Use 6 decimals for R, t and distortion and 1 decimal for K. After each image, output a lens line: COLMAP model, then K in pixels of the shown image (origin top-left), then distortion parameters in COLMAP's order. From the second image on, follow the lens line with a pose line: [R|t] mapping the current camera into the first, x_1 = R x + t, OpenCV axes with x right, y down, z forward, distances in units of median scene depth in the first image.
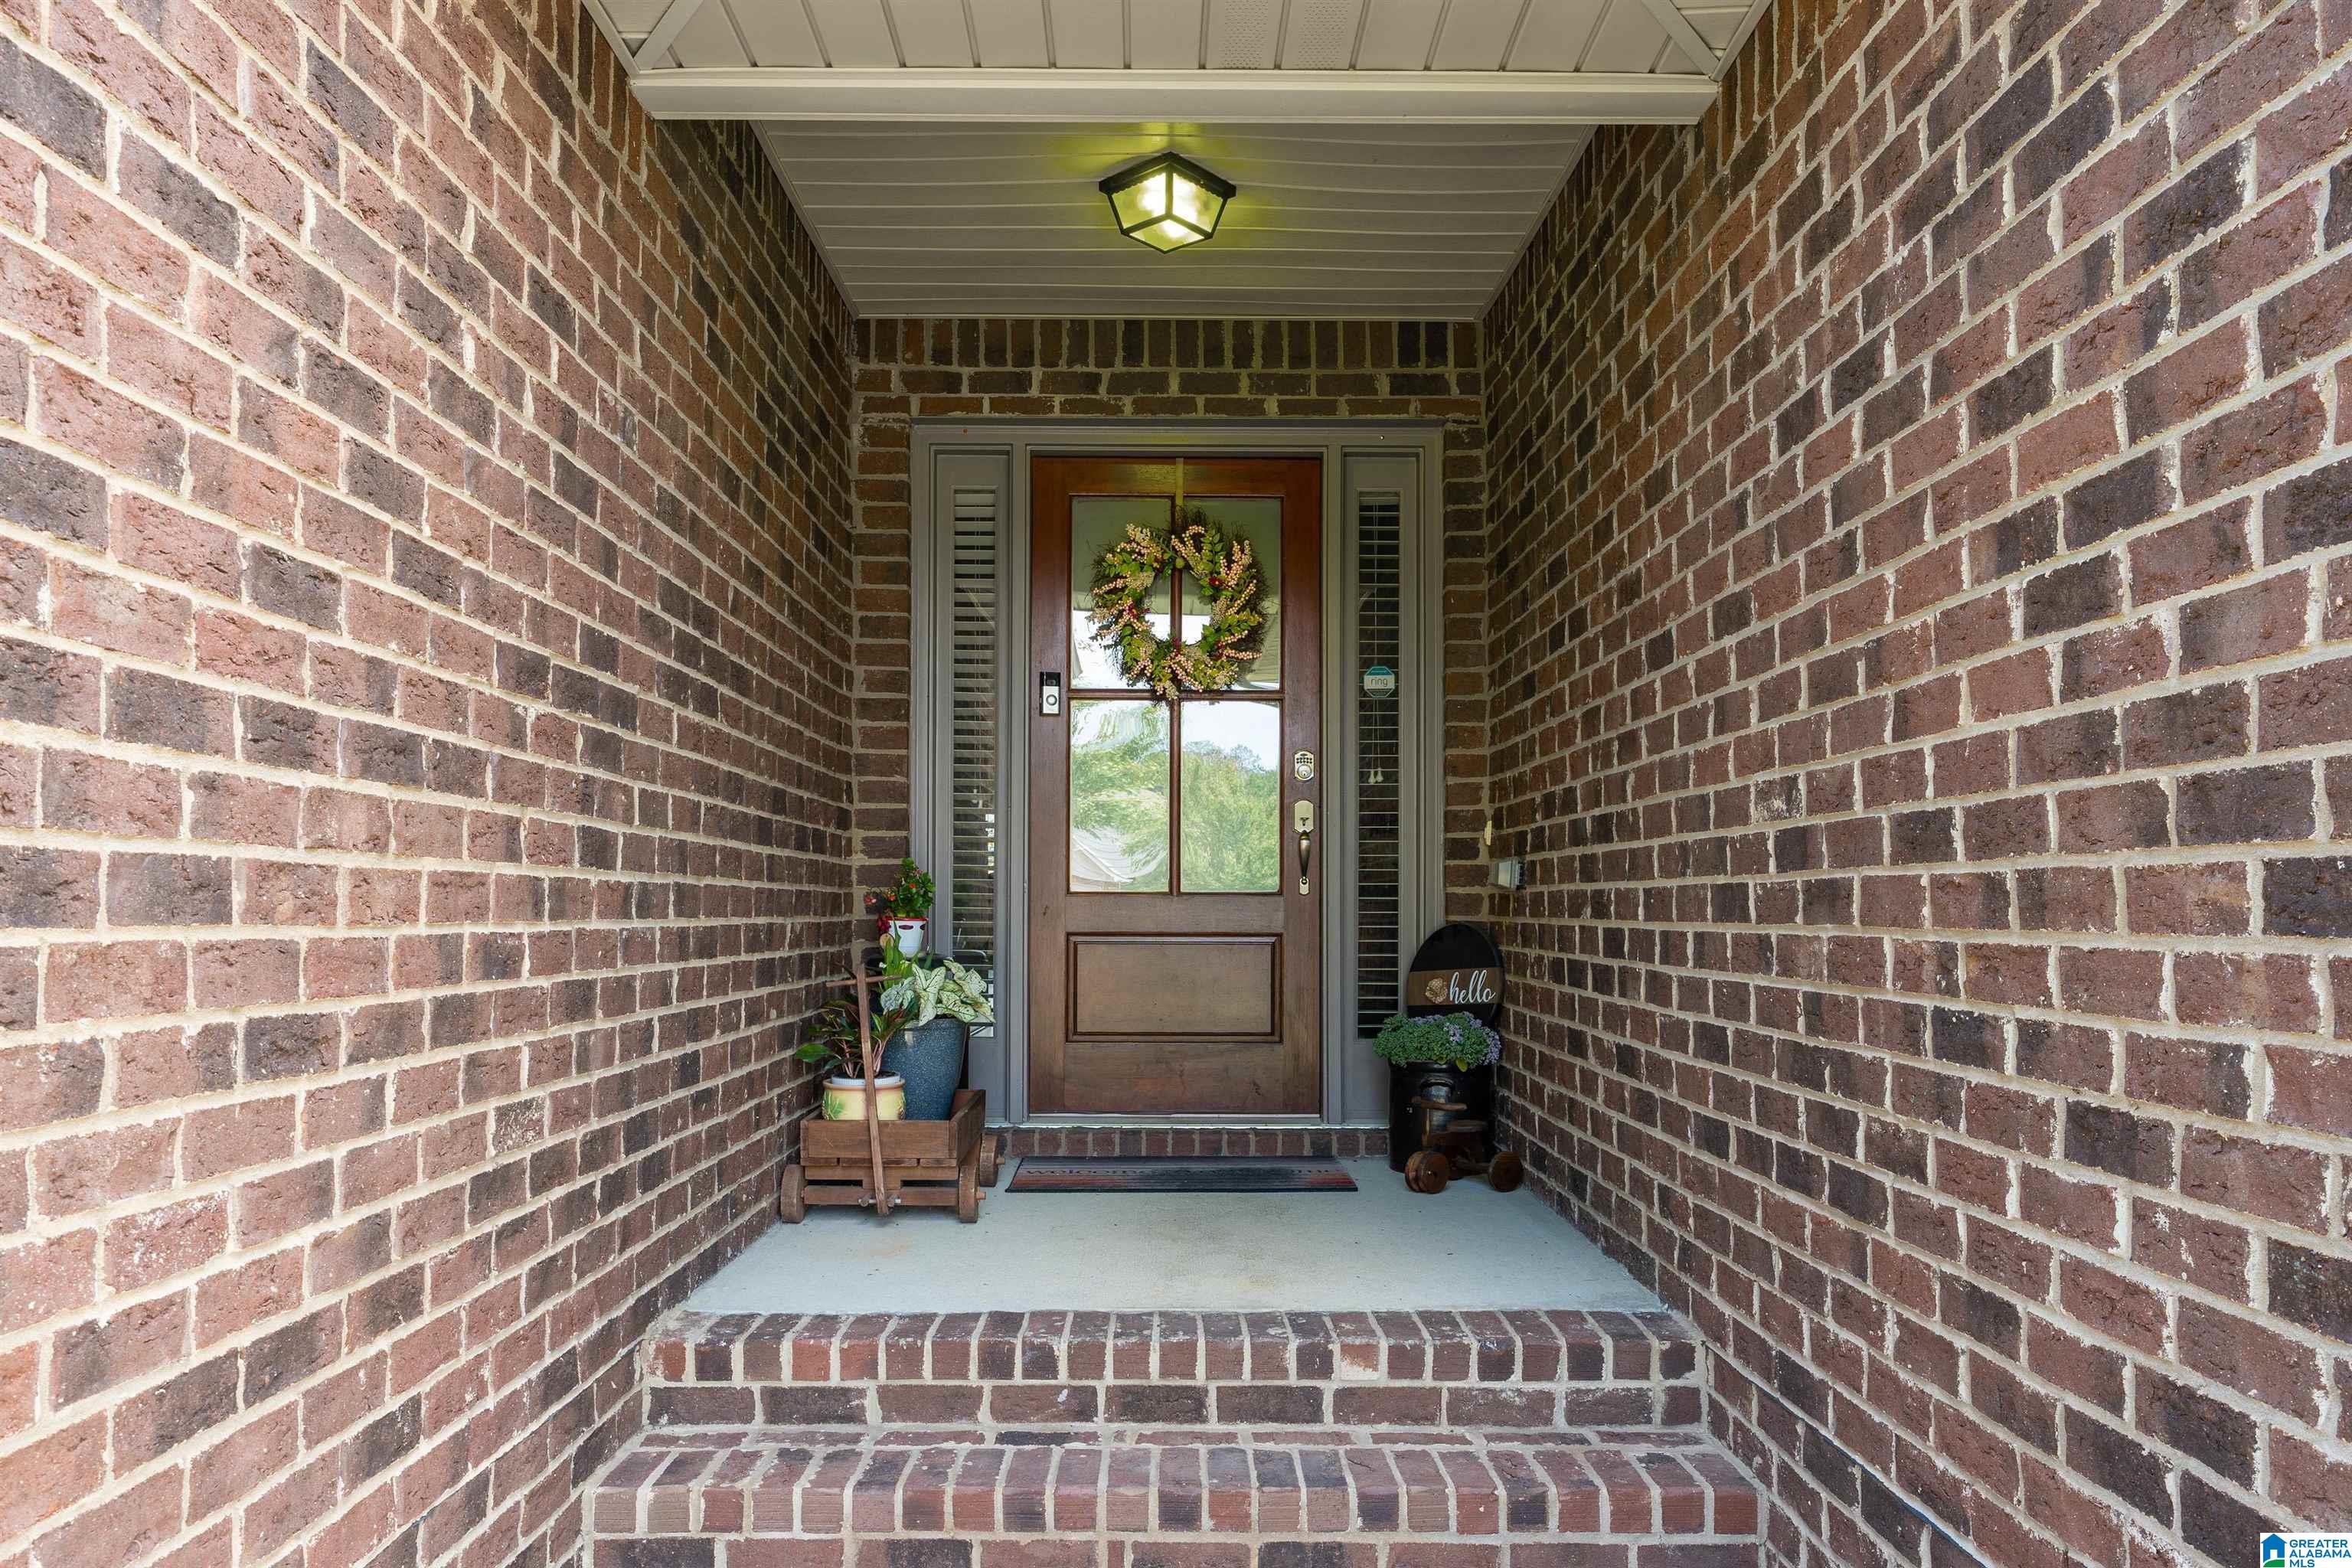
lens RADIAL K [[1466.8, 0, 1173.8], [0, 1466.8, 896.0], [0, 0, 1]] dist [0.002583, 0.000087]
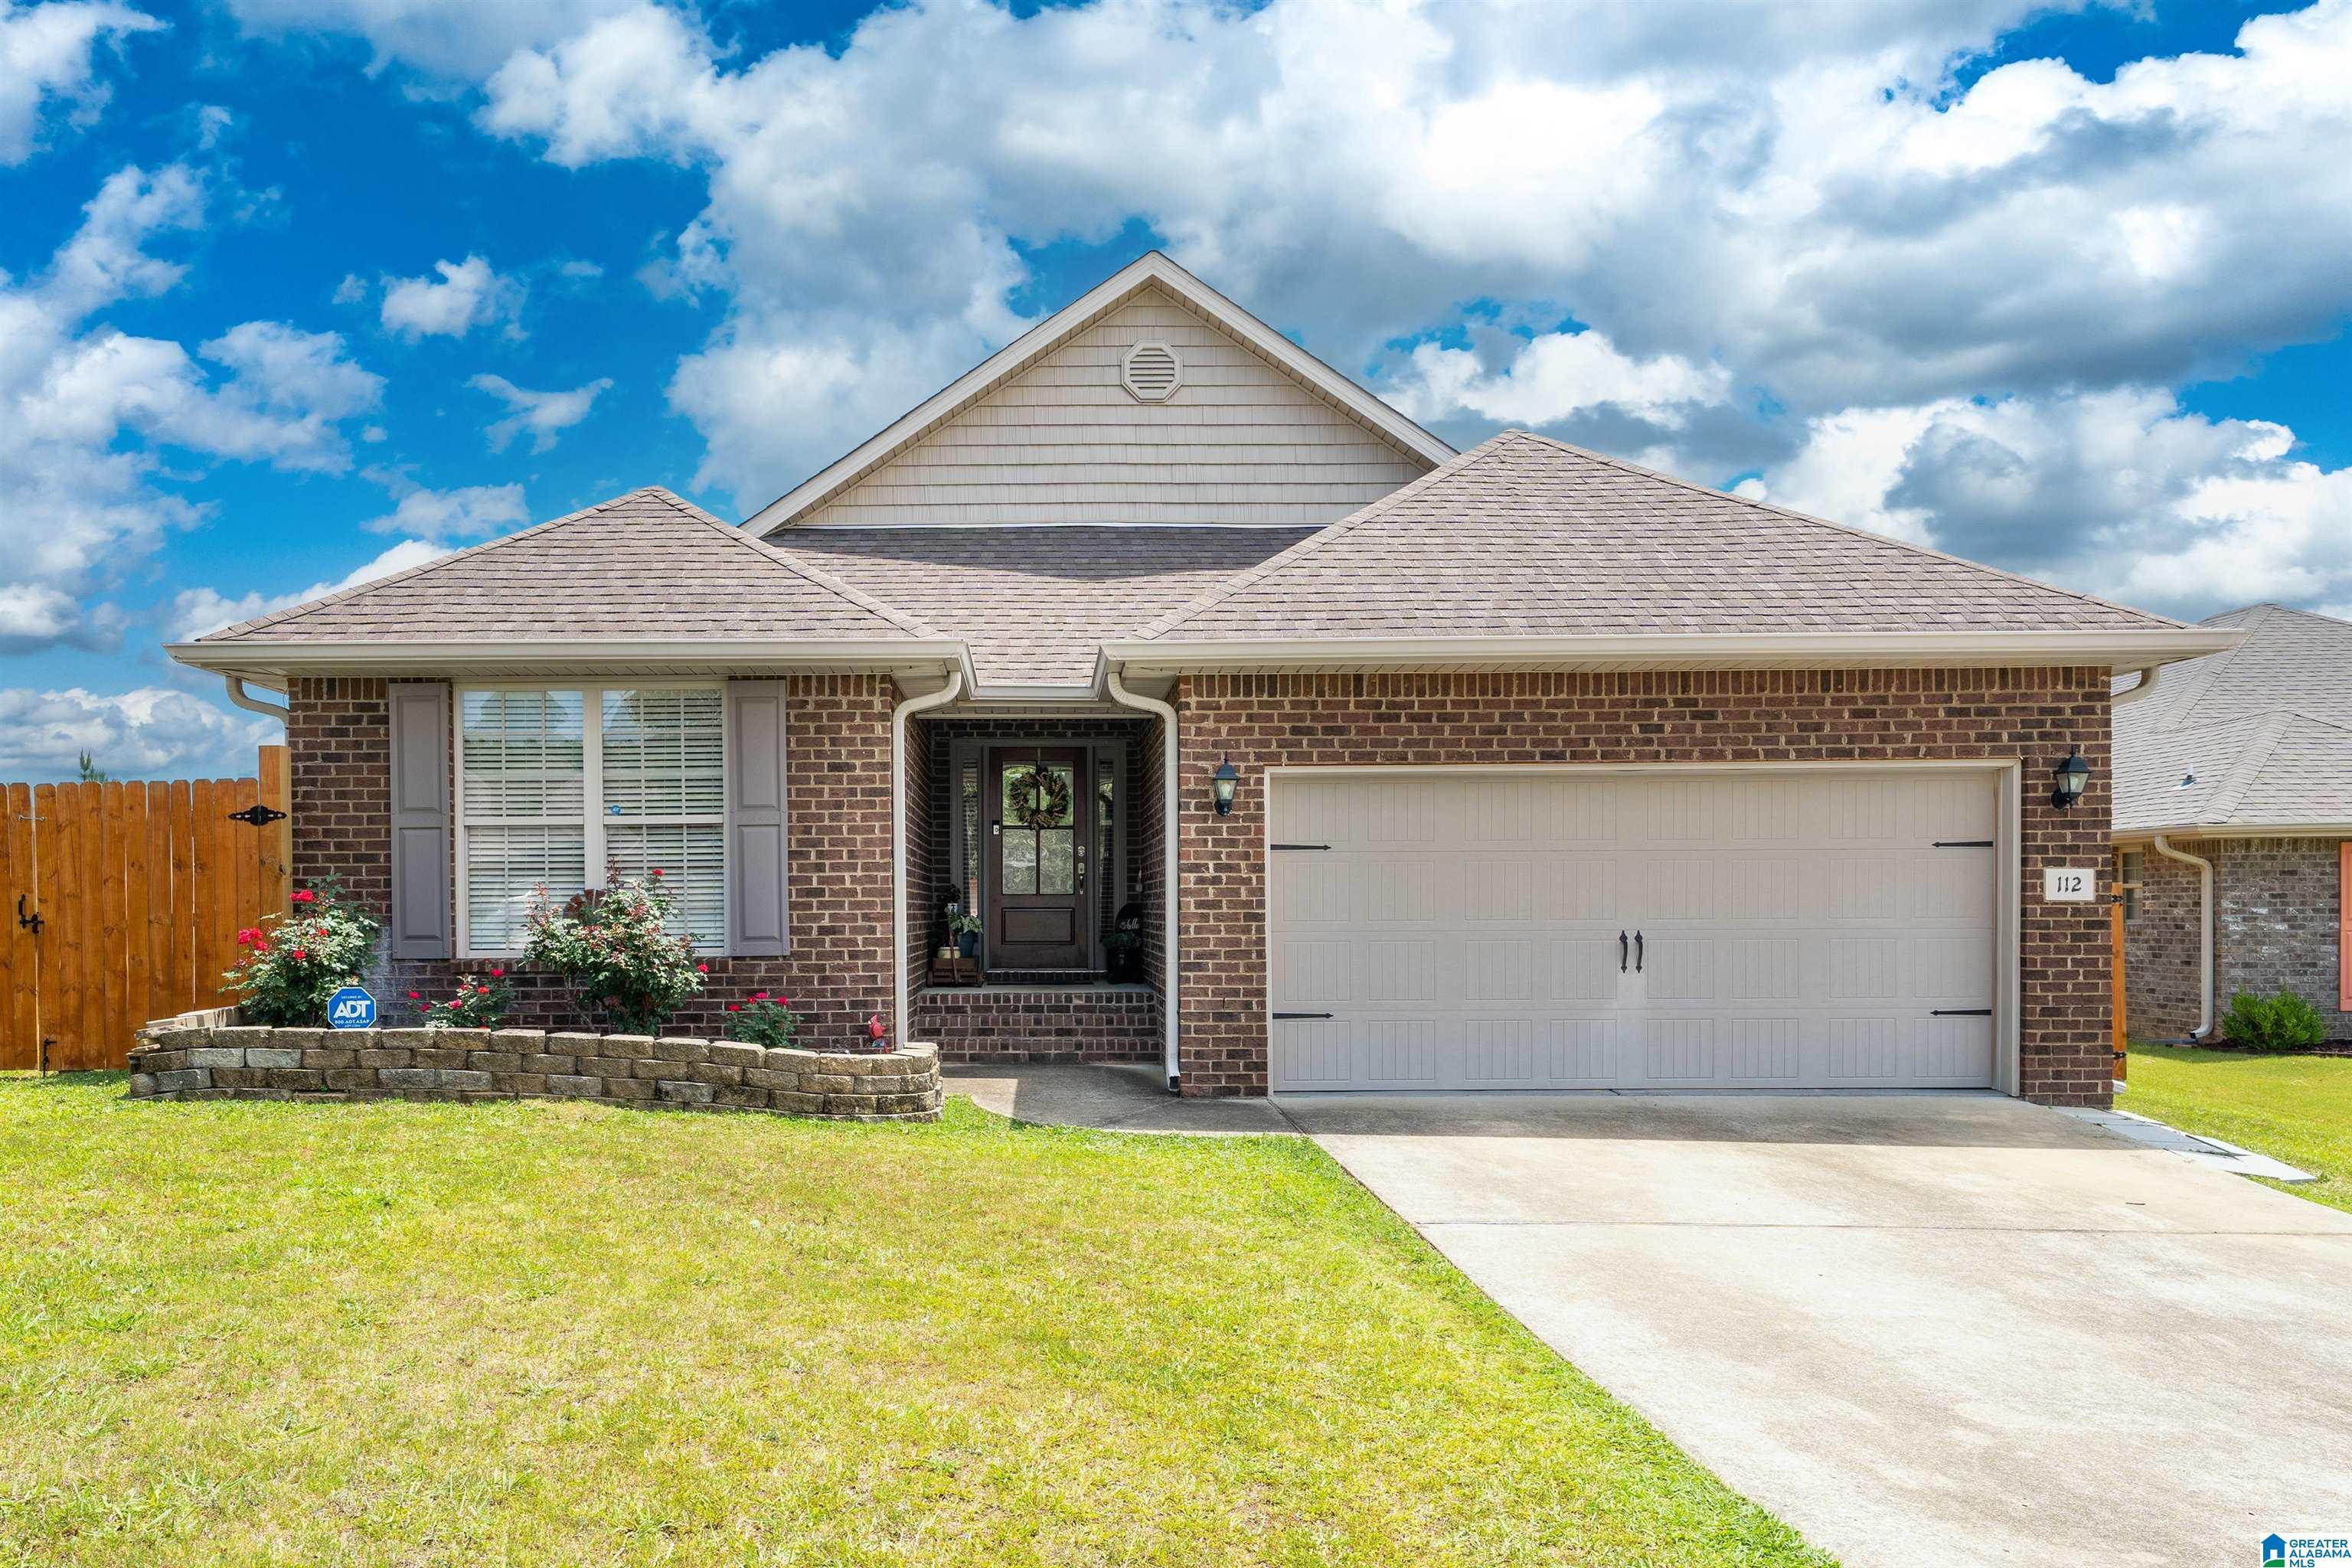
lens RADIAL K [[1466.8, 0, 1173.8], [0, 1466.8, 896.0], [0, 0, 1]] dist [0.002583, 0.000087]
pose [[0.996288, -0.005335, 0.085913, 0.034096], [0.005459, 0.999984, -0.001204, 0.011307], [-0.085905, 0.001668, 0.996302, -3.461196]]
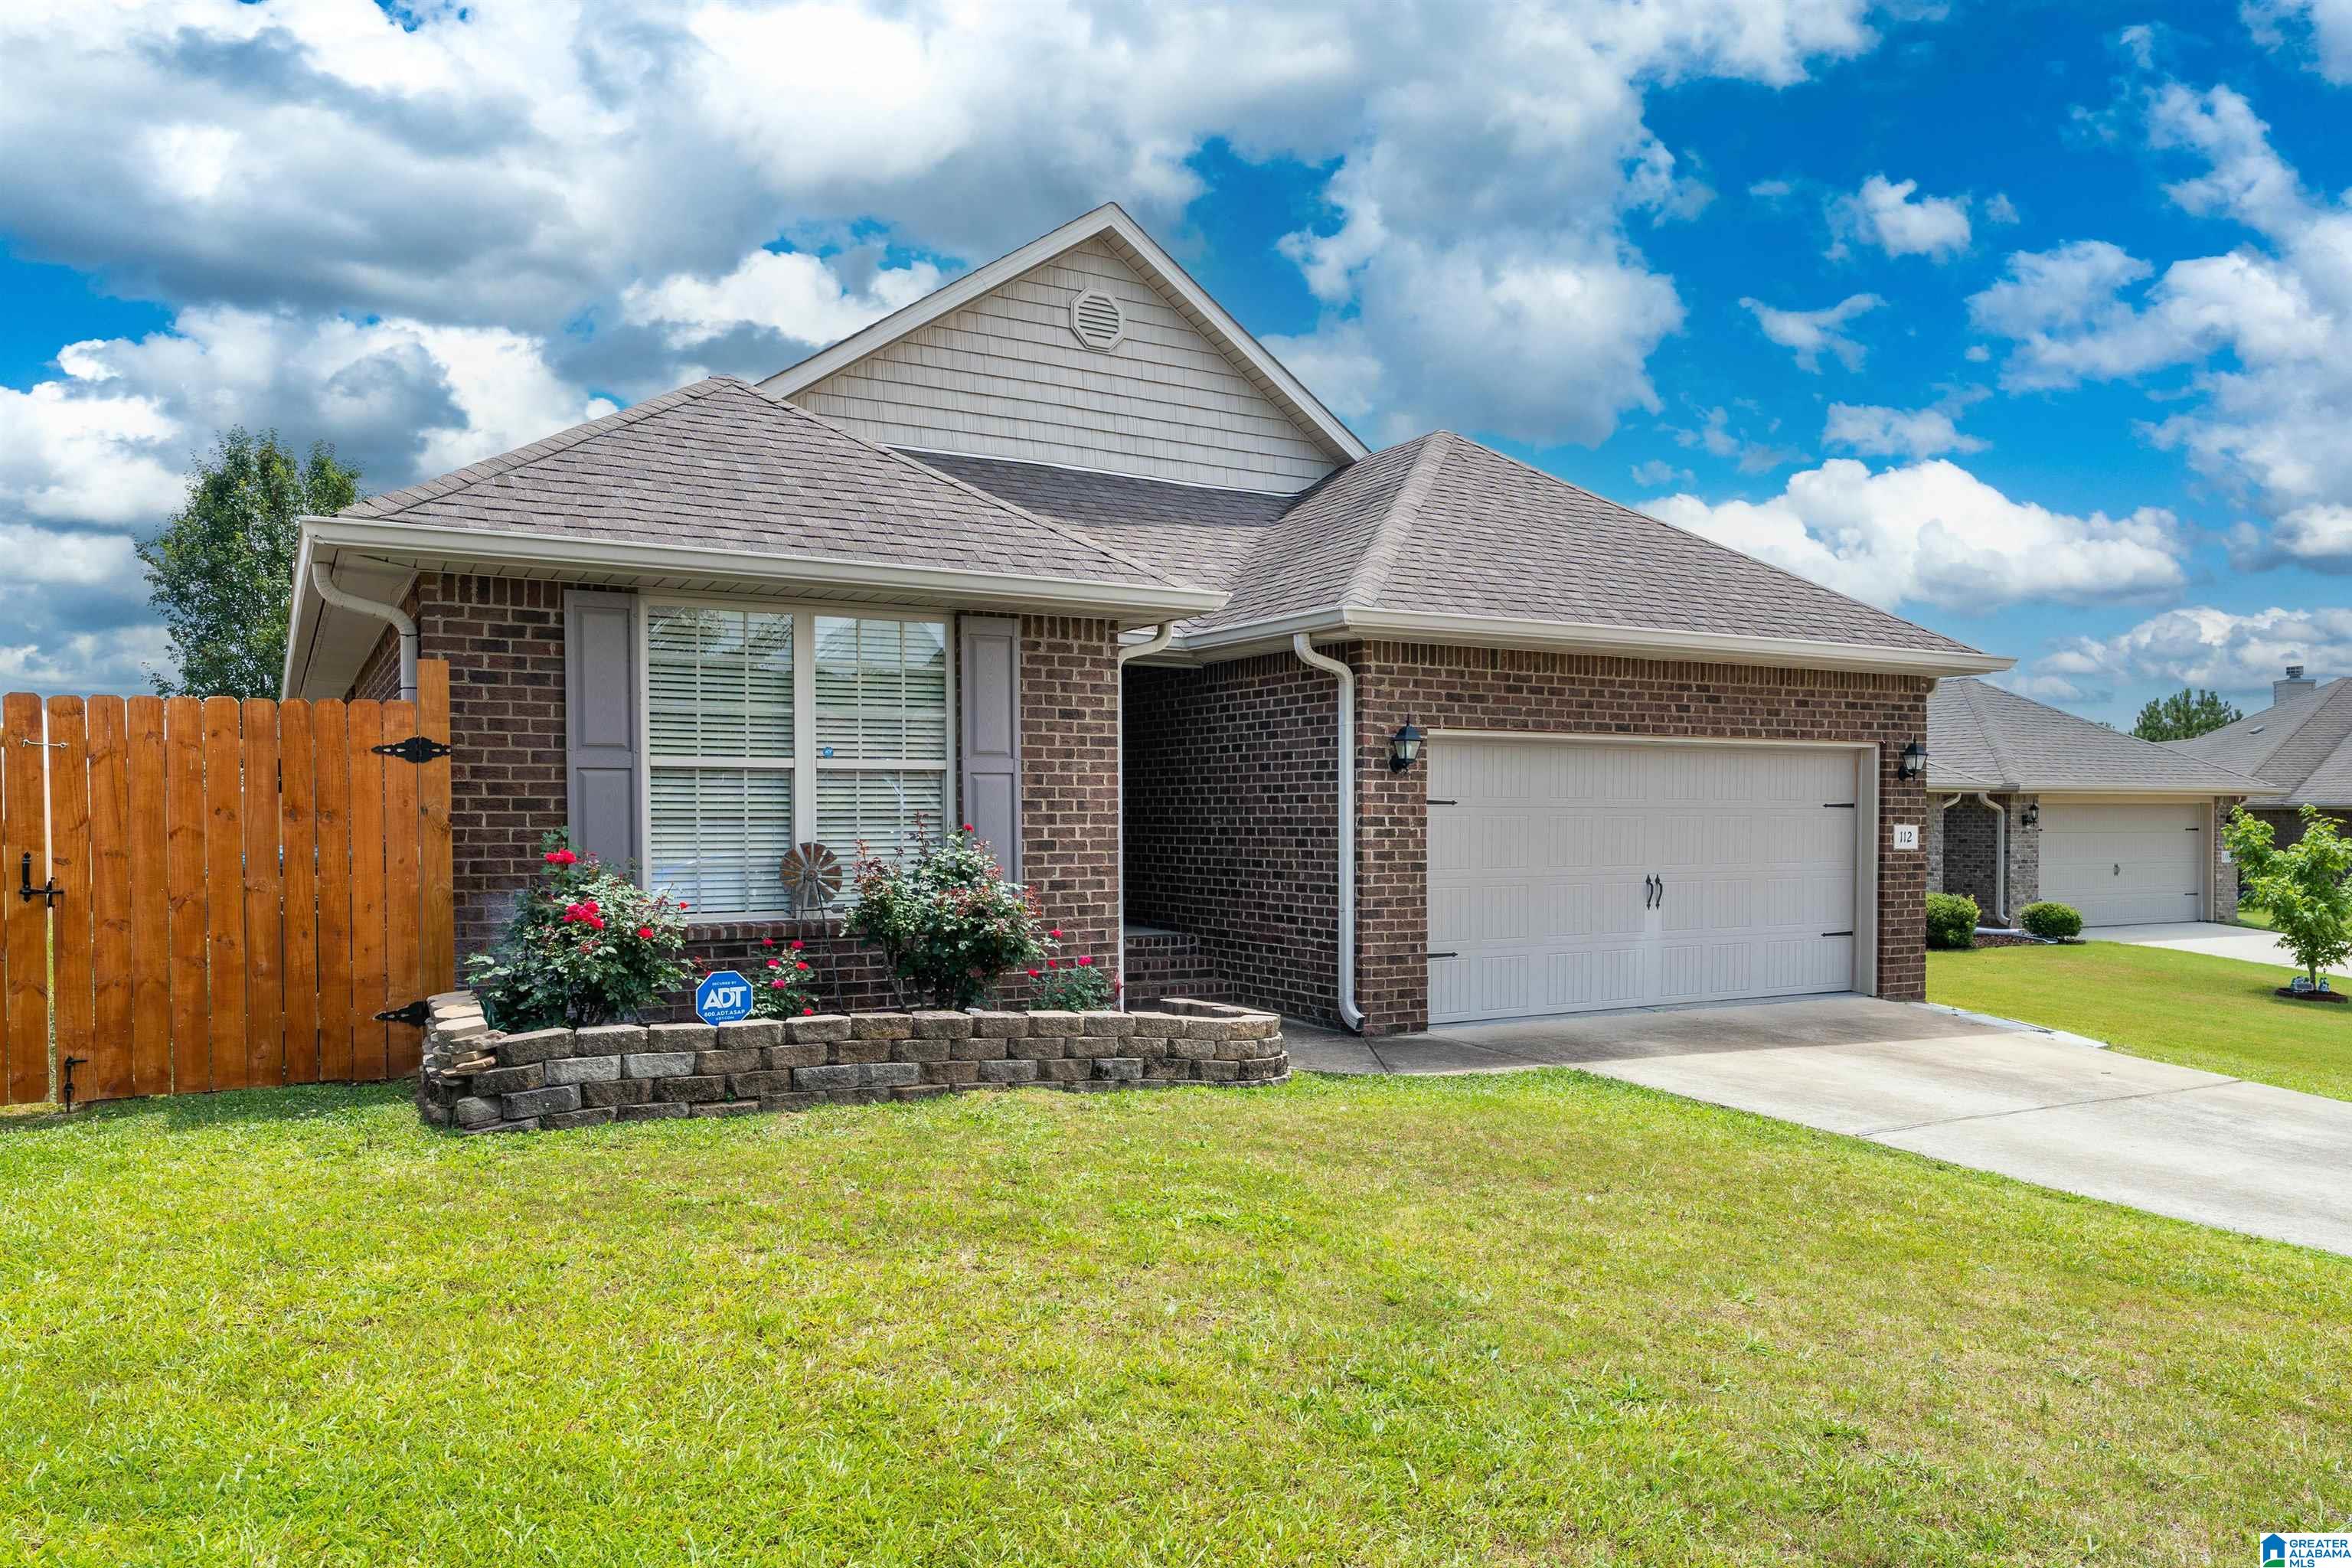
lens RADIAL K [[1395.8, 0, 1177.9], [0, 1395.8, 820.6], [0, 0, 1]] dist [0.000502, 0.000369]
pose [[0.852428, -0.000343, 0.522845, -1.992435], [-0.003941, 0.999967, 0.007082, -0.089751], [-0.522830, -0.008097, 0.852399, -2.716085]]
